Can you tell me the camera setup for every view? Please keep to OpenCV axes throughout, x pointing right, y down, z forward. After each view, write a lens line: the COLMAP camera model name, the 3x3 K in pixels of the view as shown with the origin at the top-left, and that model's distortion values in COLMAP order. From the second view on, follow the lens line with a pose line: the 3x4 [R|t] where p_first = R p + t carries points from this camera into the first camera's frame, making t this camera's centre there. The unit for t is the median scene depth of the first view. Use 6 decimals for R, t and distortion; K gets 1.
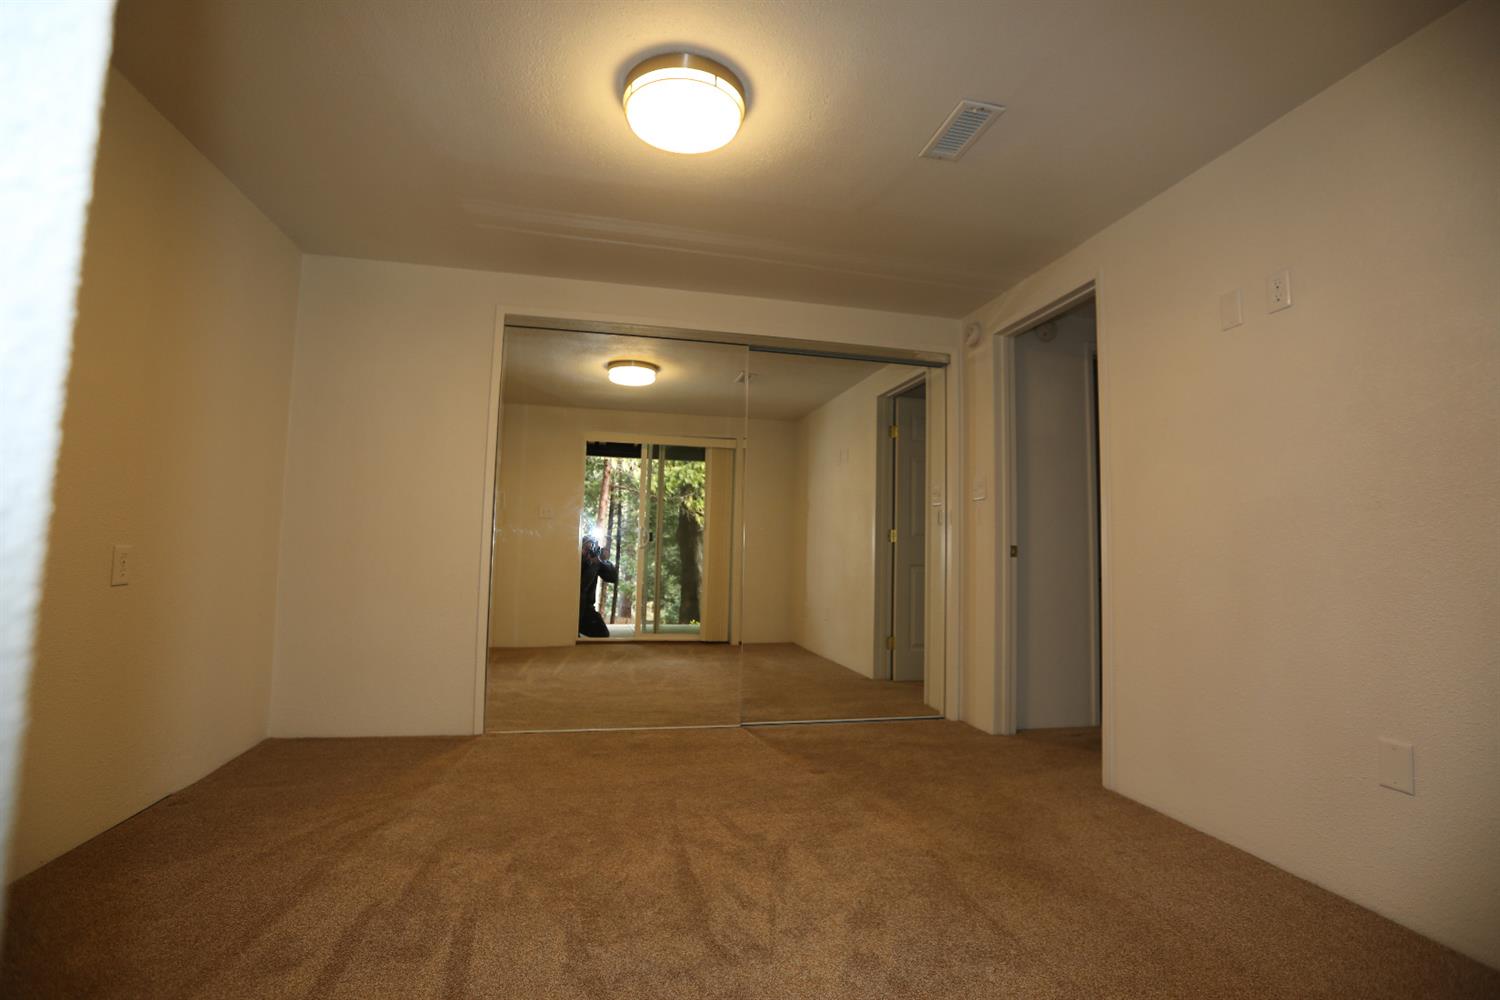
lens RADIAL K [[677.7, 0, 750.0], [0, 677.7, 500.0], [0, 0, 1]] dist [-0.043254, 0.011204]
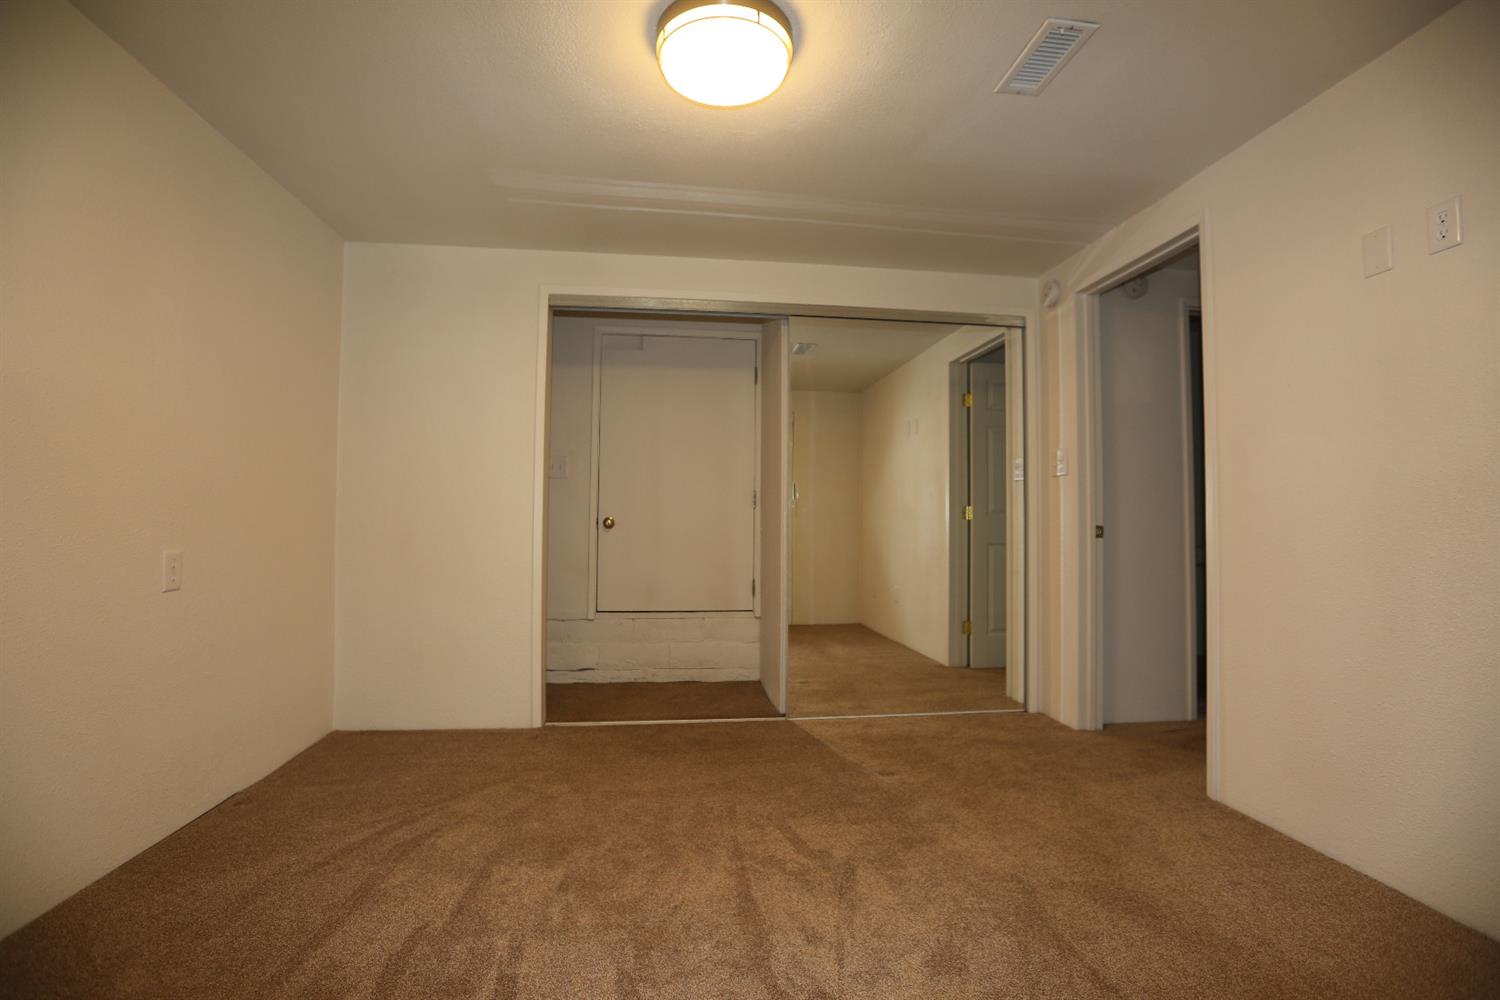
lens RADIAL K [[677.7, 0, 750.0], [0, 677.7, 500.0], [0, 0, 1]] dist [-0.043254, 0.011204]
pose [[0.995703, -0.019785, -0.090467, 0.004103], [0.023719, 0.998810, 0.042619, -0.029919], [0.089516, -0.044581, 0.994987, 0.095766]]
